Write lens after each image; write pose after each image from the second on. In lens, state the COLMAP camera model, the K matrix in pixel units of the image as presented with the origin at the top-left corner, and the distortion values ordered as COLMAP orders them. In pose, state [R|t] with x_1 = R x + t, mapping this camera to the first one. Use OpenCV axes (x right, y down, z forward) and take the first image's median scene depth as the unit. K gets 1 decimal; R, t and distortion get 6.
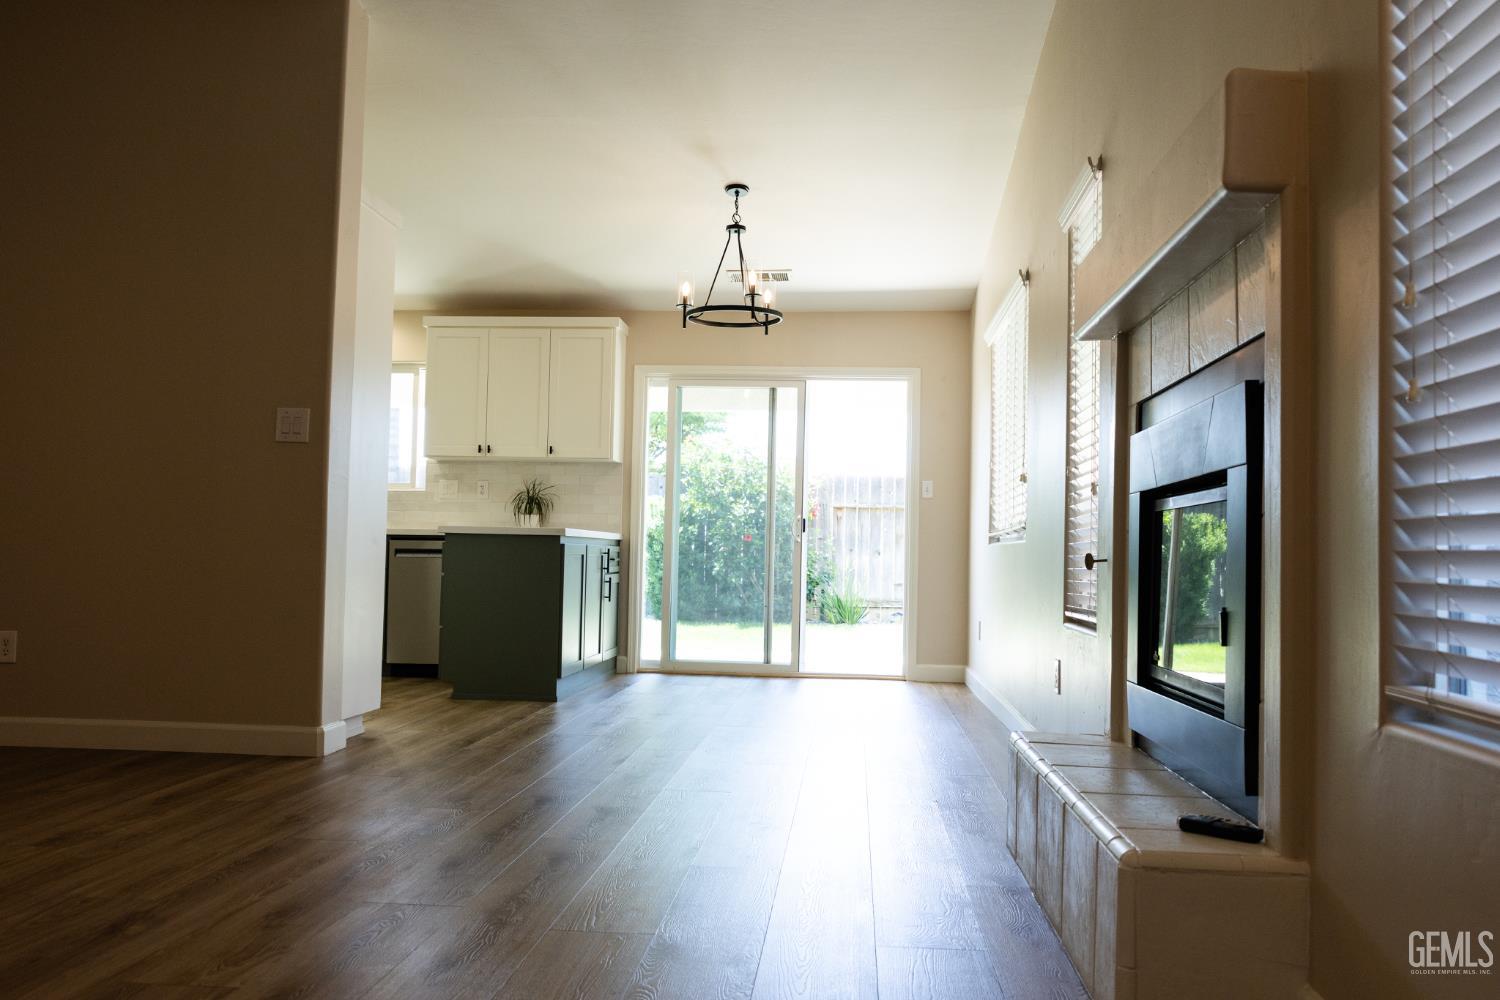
lens RADIAL K [[1201.4, 0, 754.6], [0, 1201.4, 500.1], [0, 0, 1]] dist [0.000637, -0.001507]
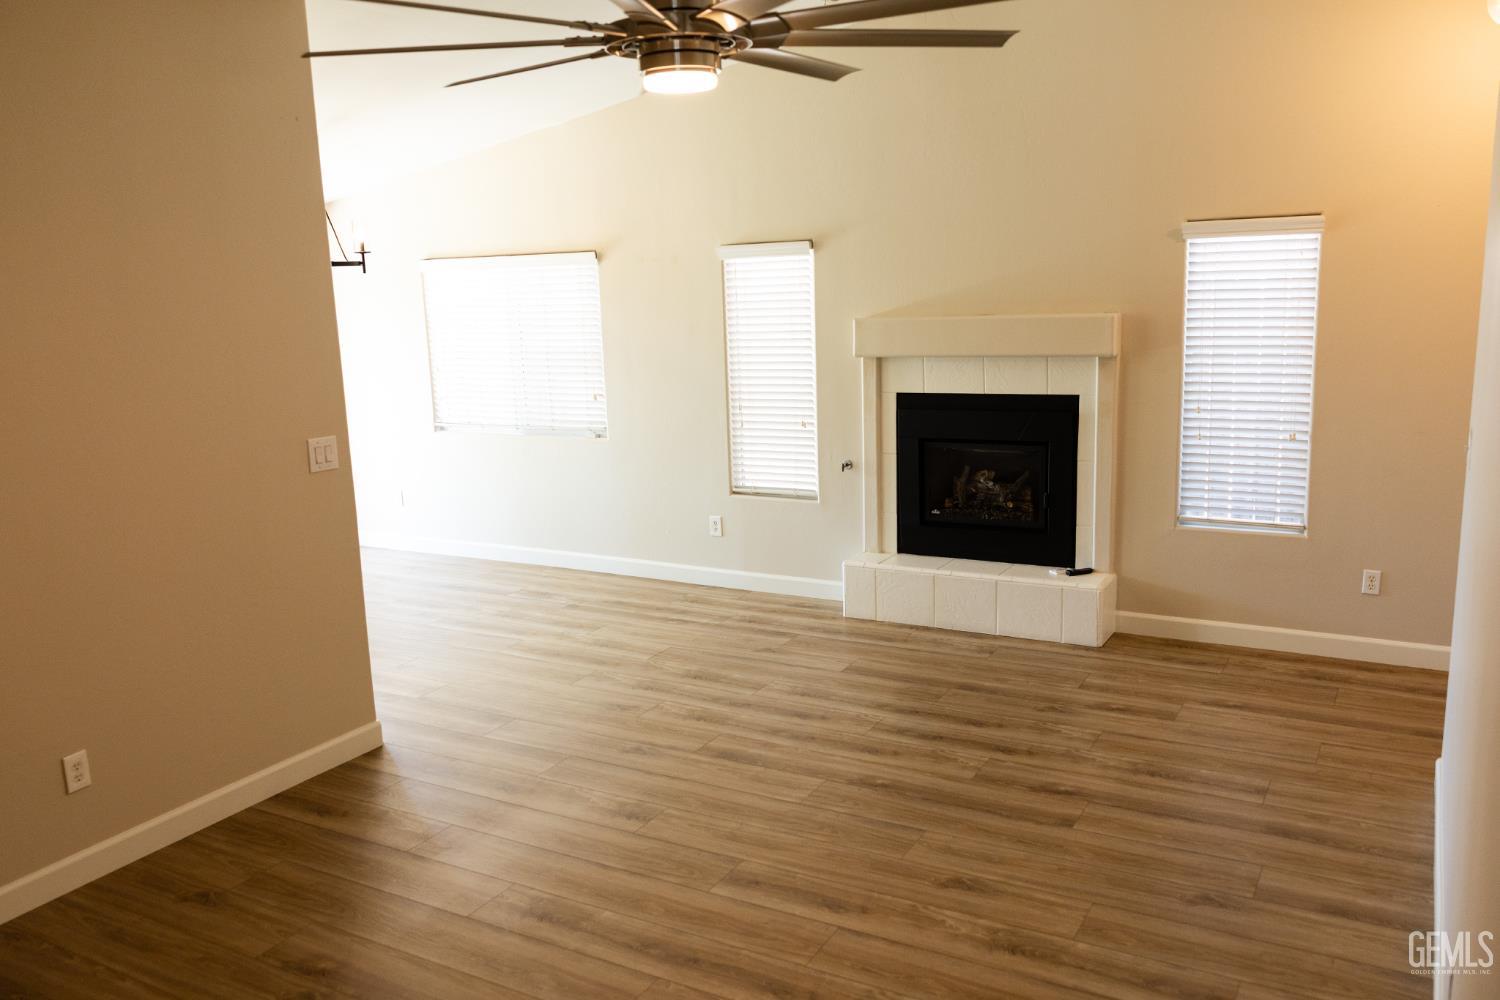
lens RADIAL K [[1201.4, 0, 754.6], [0, 1201.4, 500.1], [0, 0, 1]] dist [0.000637, -0.001507]
pose [[0.426667, -0.204209, 0.881053, -1.134847], [0.007201, 0.974912, 0.222476, -0.248117], [-0.904380, -0.088578, 0.417433, 0.240920]]
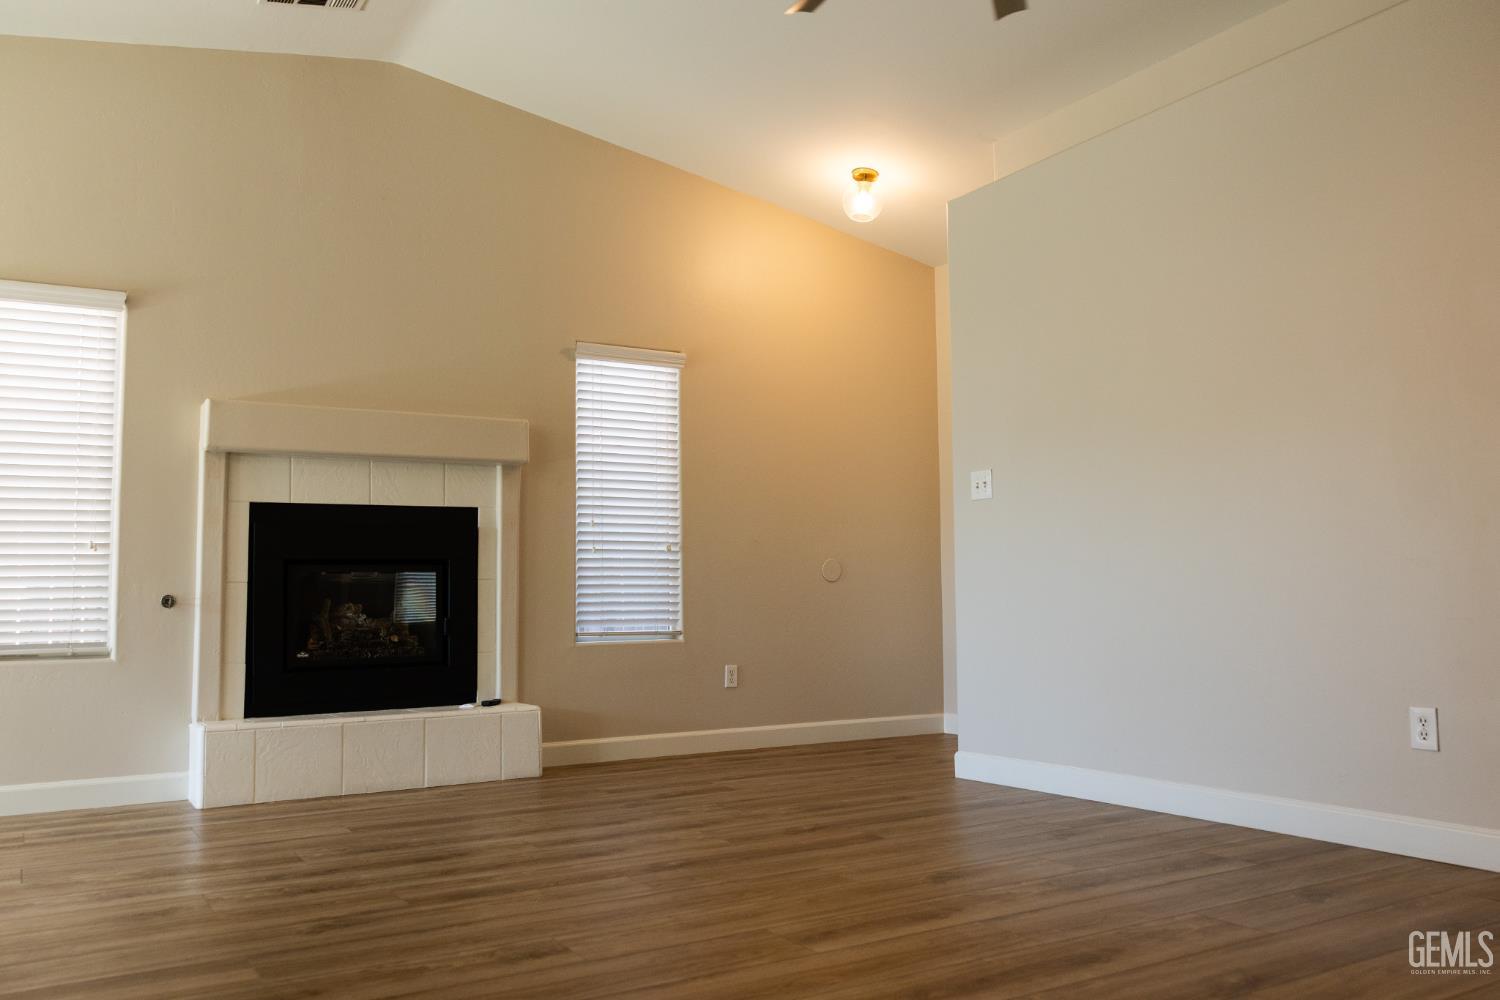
lens RADIAL K [[1201.4, 0, 754.6], [0, 1201.4, 500.1], [0, 0, 1]] dist [0.000637, -0.001507]
pose [[-0.589518, 0.064786, 0.805153, -0.941446], [-0.024855, 0.994851, -0.098249, 0.042136], [-0.807373, -0.077932, -0.584873, 0.969087]]
